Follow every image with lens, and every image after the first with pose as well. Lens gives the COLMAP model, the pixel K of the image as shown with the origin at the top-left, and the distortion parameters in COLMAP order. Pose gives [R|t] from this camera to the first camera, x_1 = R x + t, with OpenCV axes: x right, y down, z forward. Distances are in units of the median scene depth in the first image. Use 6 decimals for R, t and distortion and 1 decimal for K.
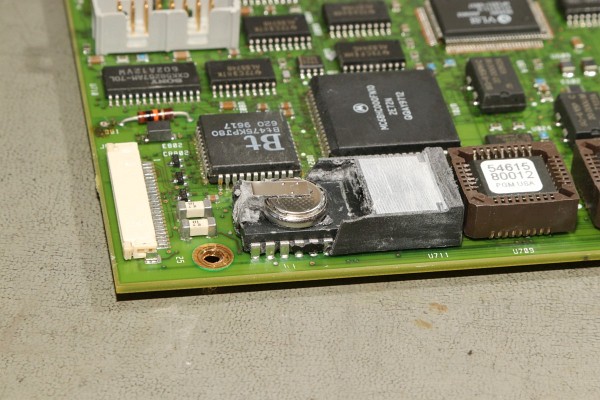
lens RADIAL K [[2231.6, 0, 300.0], [0, 2231.6, 200.0], [0, 0, 1]] dist [0.117174, 1.712504]
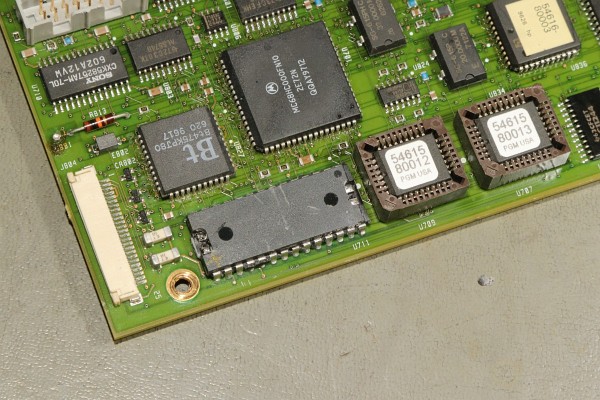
lens RADIAL K [[2231.6, 0, 300.0], [0, 2231.6, 200.0], [0, 0, 1]] dist [0.117174, 1.712504]
pose [[0.982646, -0.161575, 0.091103, -0.074465], [0.086750, 0.834443, 0.544223, -0.628348], [-0.163953, -0.526876, 0.833979, -0.007355]]
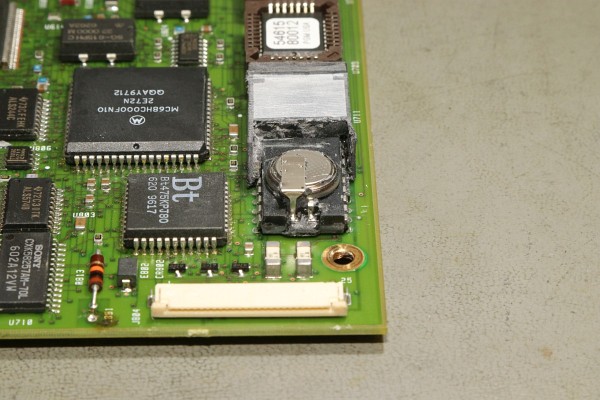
lens RADIAL K [[2231.6, 0, 300.0], [0, 2231.6, 200.0], [0, 0, 1]] dist [0.117174, 1.712504]
pose [[0.152093, -0.653424, 0.741556, -0.680062], [0.609476, 0.652657, 0.450087, -0.400018], [-0.778079, 0.383506, 0.497511, 0.495489]]
